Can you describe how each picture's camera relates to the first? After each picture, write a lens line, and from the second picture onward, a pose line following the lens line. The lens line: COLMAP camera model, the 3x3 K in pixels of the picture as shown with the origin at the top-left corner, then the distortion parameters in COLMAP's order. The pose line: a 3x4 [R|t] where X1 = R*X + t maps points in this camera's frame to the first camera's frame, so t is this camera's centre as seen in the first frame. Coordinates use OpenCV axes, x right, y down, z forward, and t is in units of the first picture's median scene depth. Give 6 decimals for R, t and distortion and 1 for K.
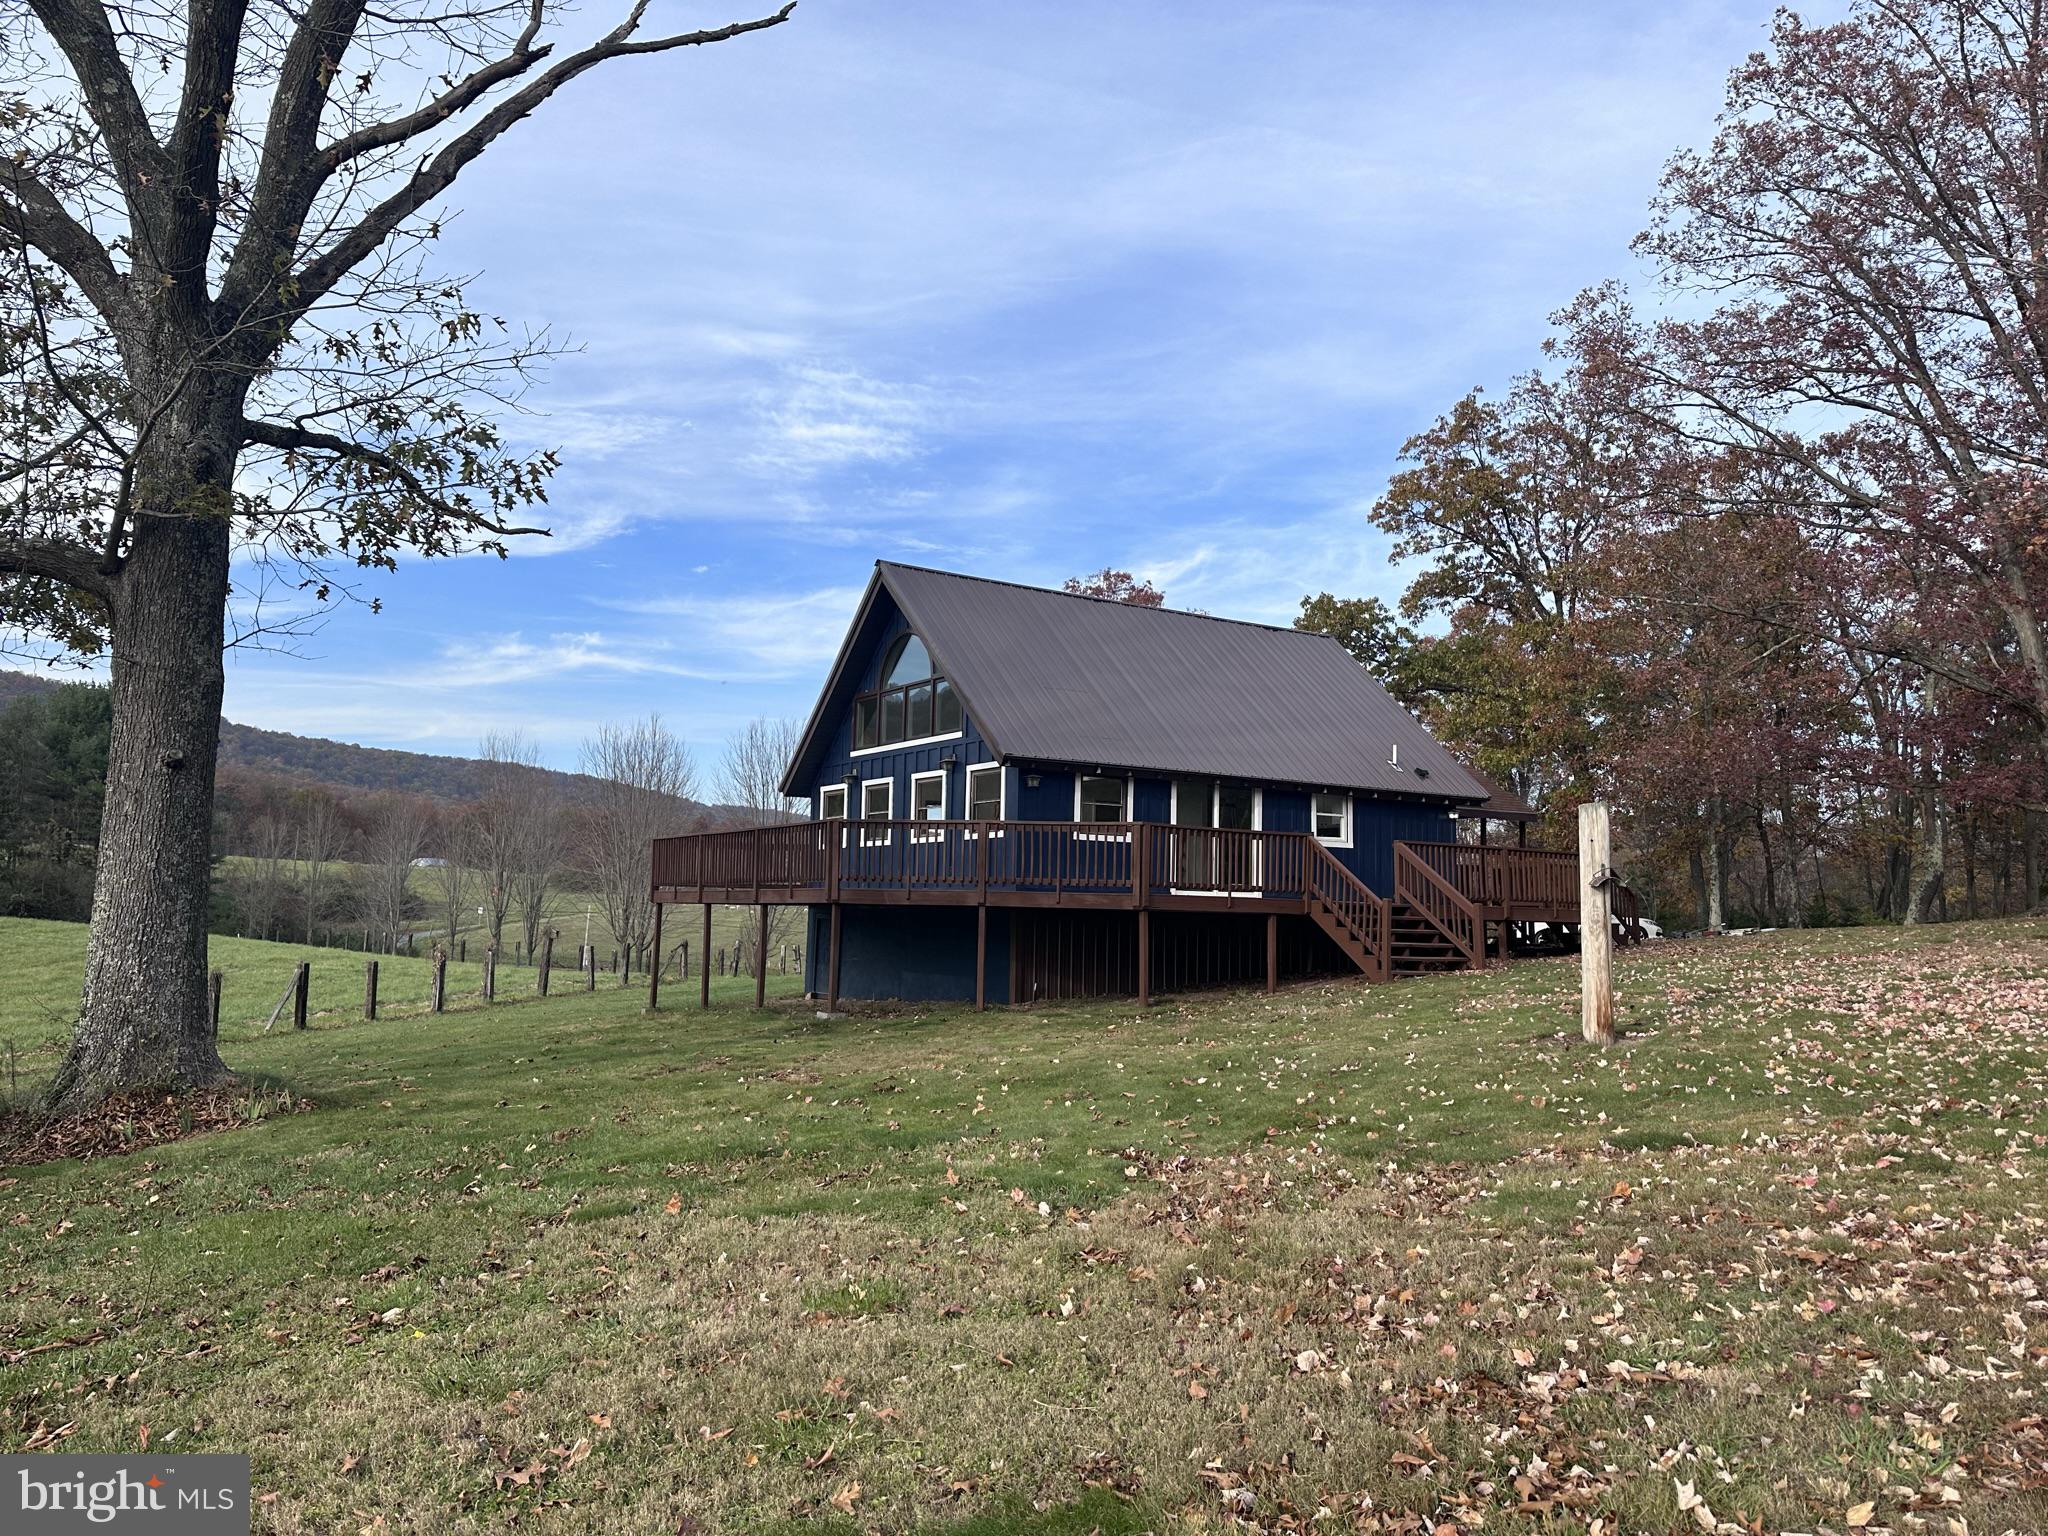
lens RADIAL K [[1487.6, 0, 1024.0], [0, 1487.6, 768.0], [0, 0, 1]] dist [0.104342, -0.000421]
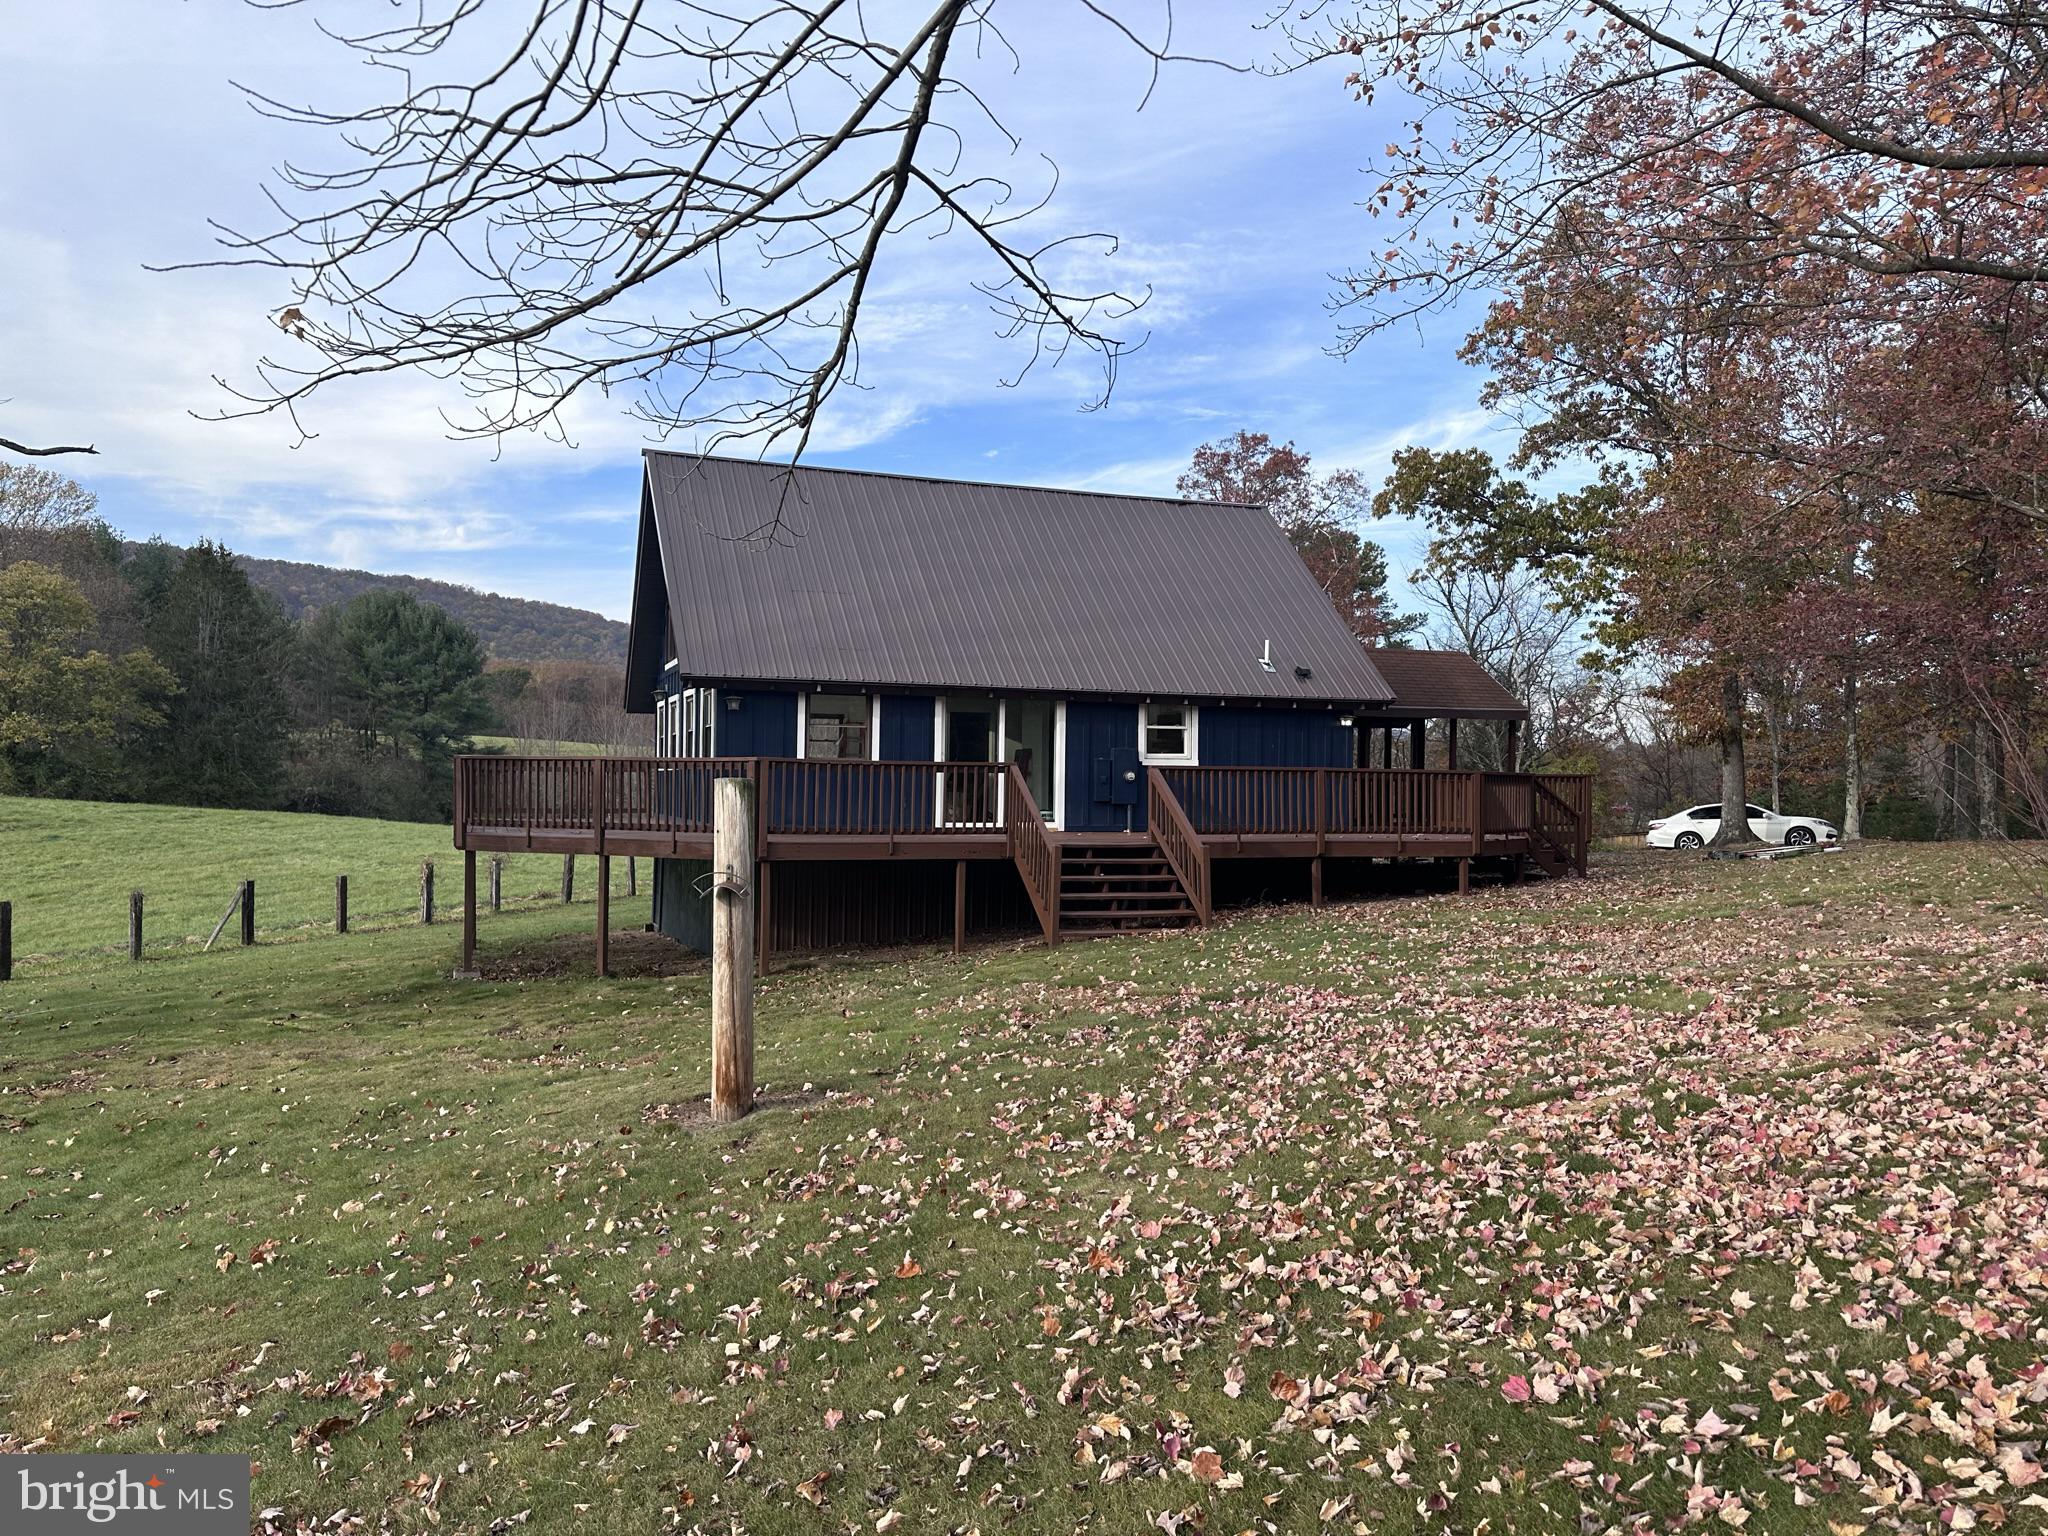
lens RADIAL K [[1470.1, 0, 1023.6], [0, 1470.1, 742.3], [0, 0, 1]] dist [0.092543, -0.000202]
pose [[0.970572, -0.015754, -0.240297, 0.189627], [0.032471, 0.997307, 0.065767, -0.010190], [0.238614, -0.071634, 0.968469, 0.101435]]
